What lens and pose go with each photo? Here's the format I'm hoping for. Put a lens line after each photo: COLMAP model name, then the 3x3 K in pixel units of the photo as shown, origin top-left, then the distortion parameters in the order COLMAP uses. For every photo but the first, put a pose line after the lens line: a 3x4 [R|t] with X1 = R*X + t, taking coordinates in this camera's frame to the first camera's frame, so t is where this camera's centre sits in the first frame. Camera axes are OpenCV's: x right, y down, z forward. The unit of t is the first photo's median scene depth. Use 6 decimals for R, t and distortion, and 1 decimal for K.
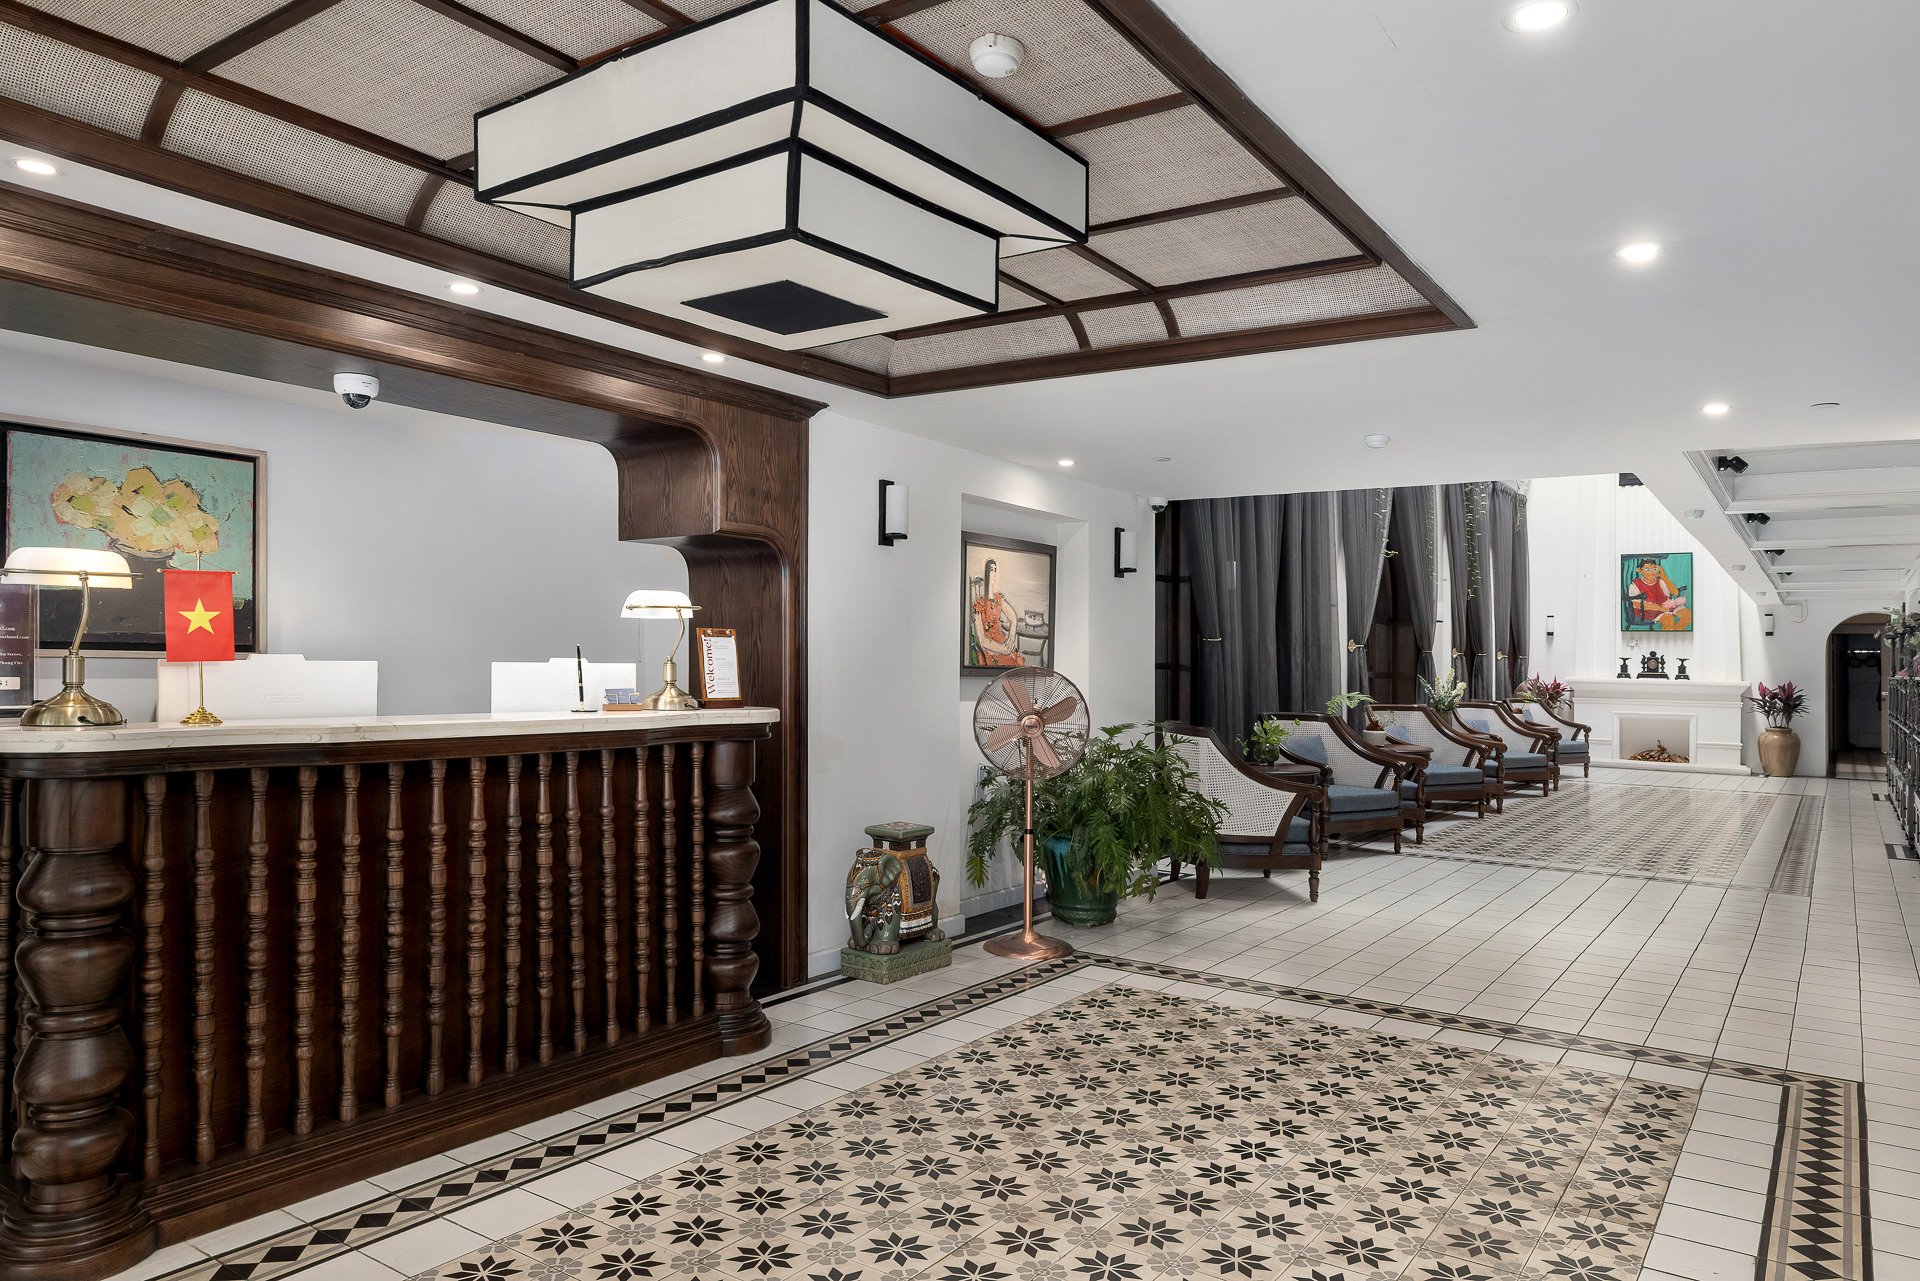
lens RADIAL K [[1286.4, 0, 968.1], [0, 1286.4, 646.7], [0, 0, 1]] dist [-0.024272, -0.011914]
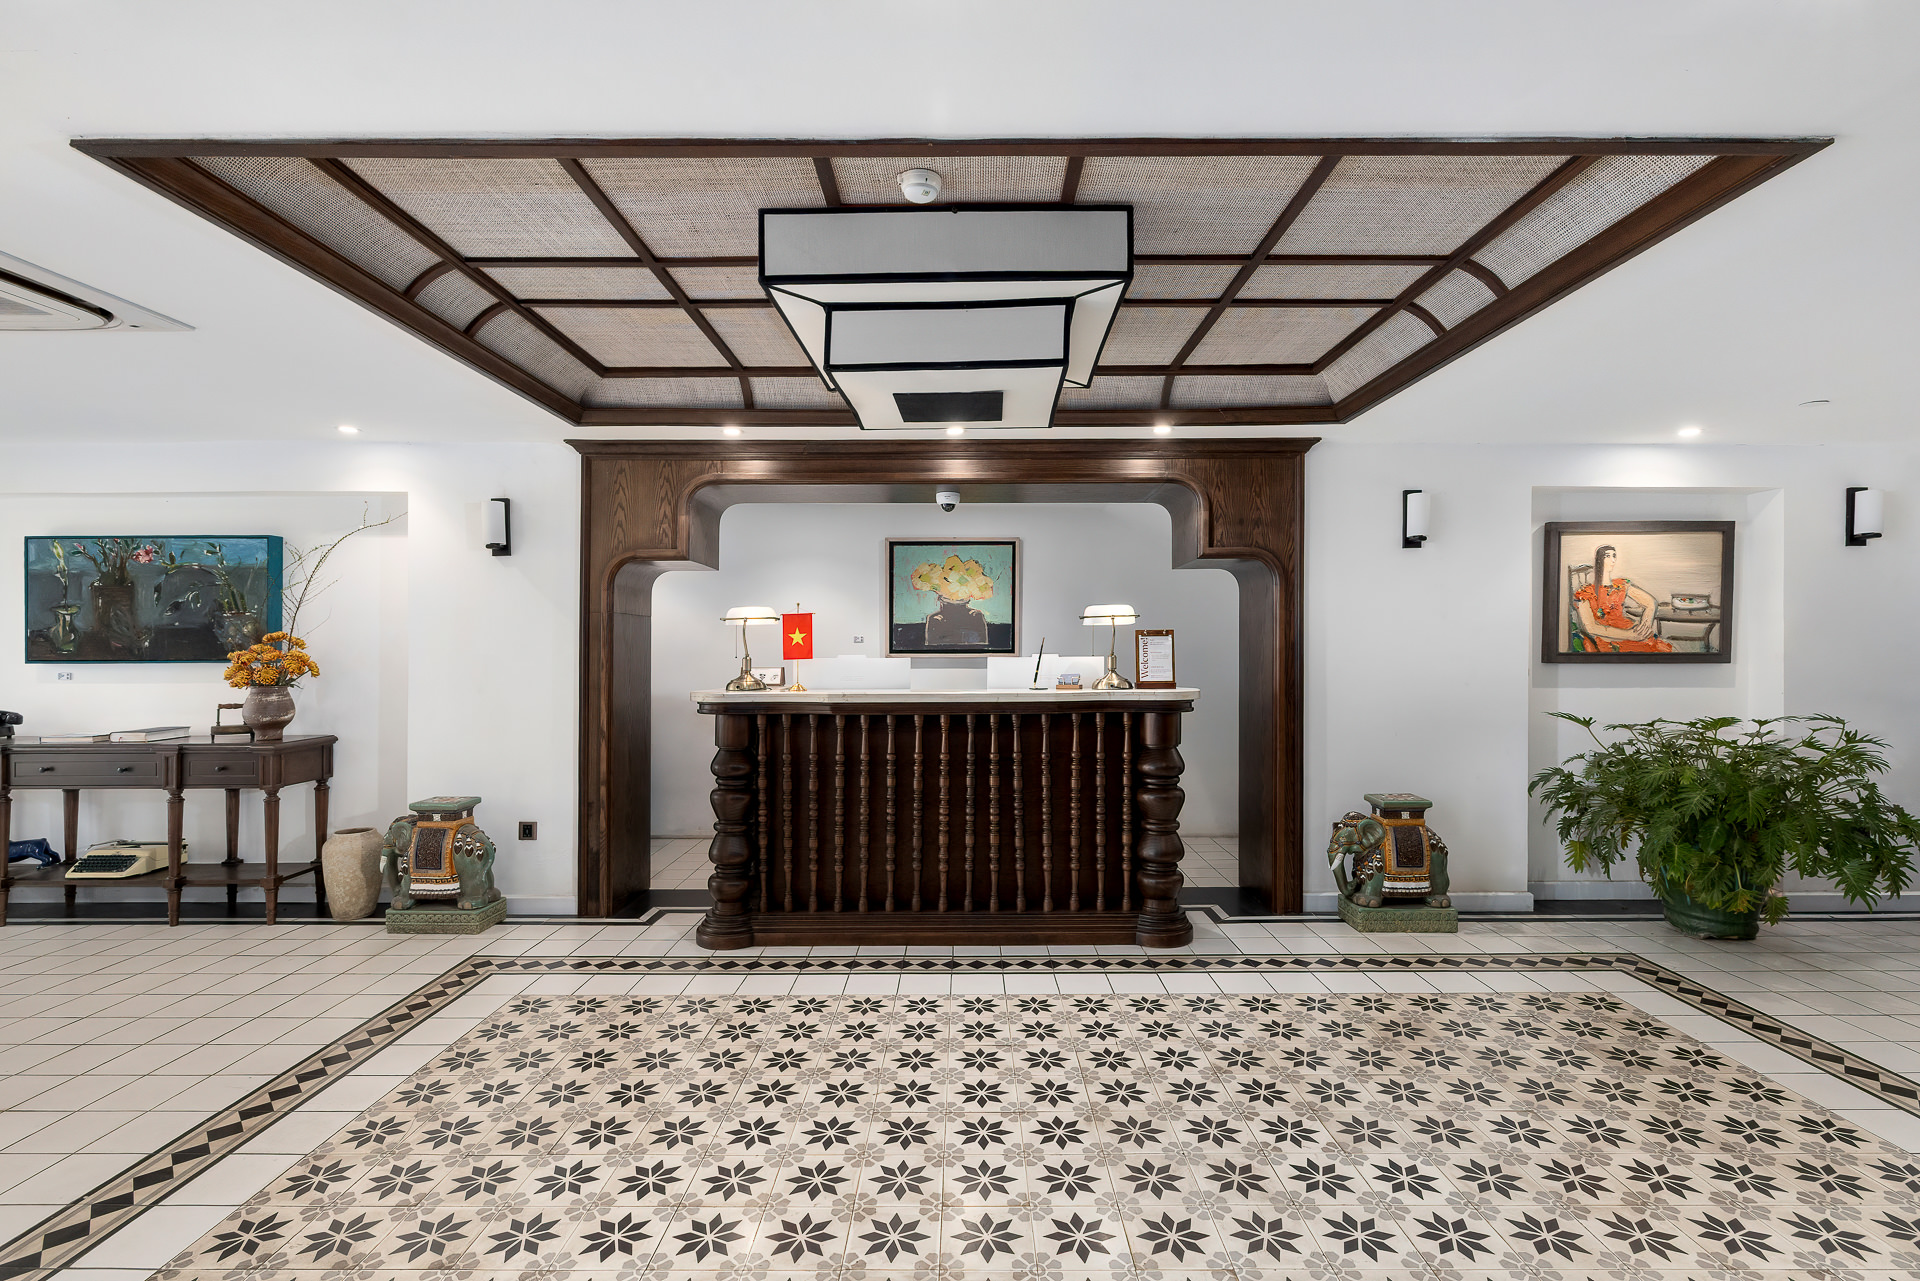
lens RADIAL K [[881.7, 0, 962.4], [0, 881.7, 644.3], [0, 0, 1]] dist [-0.008169, 0.001256]
pose [[0.549772, -0.028747, -0.834820, 0.472173], [0.023495, 0.999544, -0.018946, 0.014797], [0.834984, -0.009198, 0.550197, 0.321874]]
